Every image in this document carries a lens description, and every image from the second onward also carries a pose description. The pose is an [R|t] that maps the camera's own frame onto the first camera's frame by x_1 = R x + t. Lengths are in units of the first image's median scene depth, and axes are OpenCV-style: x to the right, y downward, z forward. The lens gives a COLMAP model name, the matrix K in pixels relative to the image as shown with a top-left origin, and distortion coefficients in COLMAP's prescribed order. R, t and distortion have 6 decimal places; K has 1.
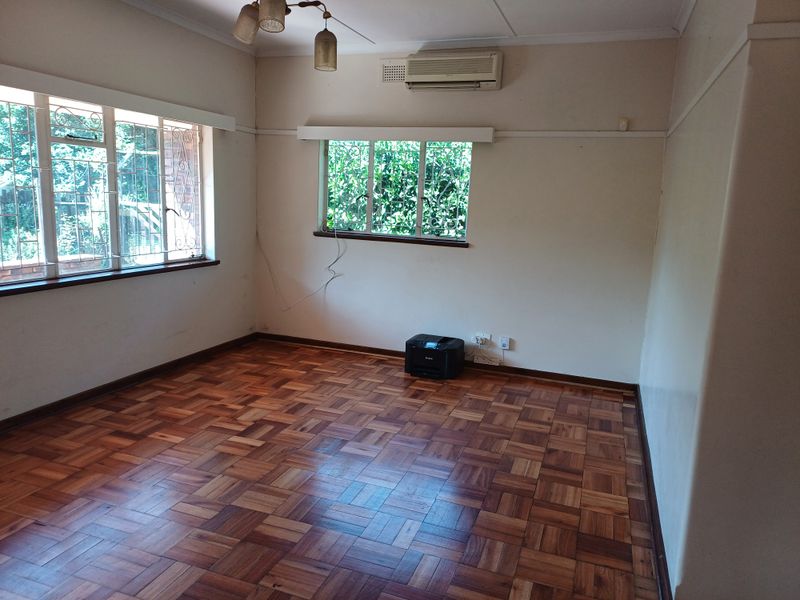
lens RADIAL K [[593.8, 0, 389.0], [0, 593.8, 296.4], [0, 0, 1]] dist [0.100444, -0.091450]
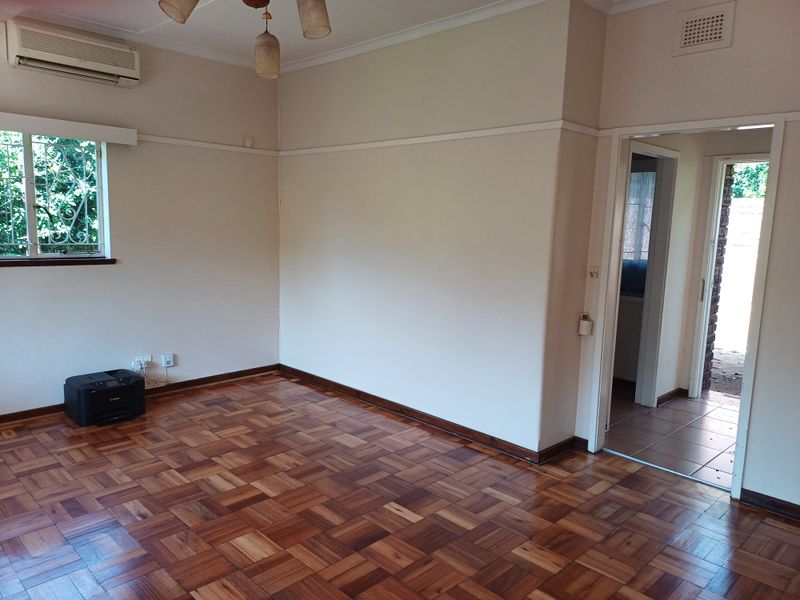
lens RADIAL K [[593.8, 0, 389.0], [0, 593.8, 296.4], [0, 0, 1]] dist [0.100444, -0.091450]
pose [[0.423221, -0.150705, 0.893404, -0.542699], [0.145301, 0.984596, 0.097256, -0.068983], [-0.894299, 0.088652, 0.438600, 0.289296]]
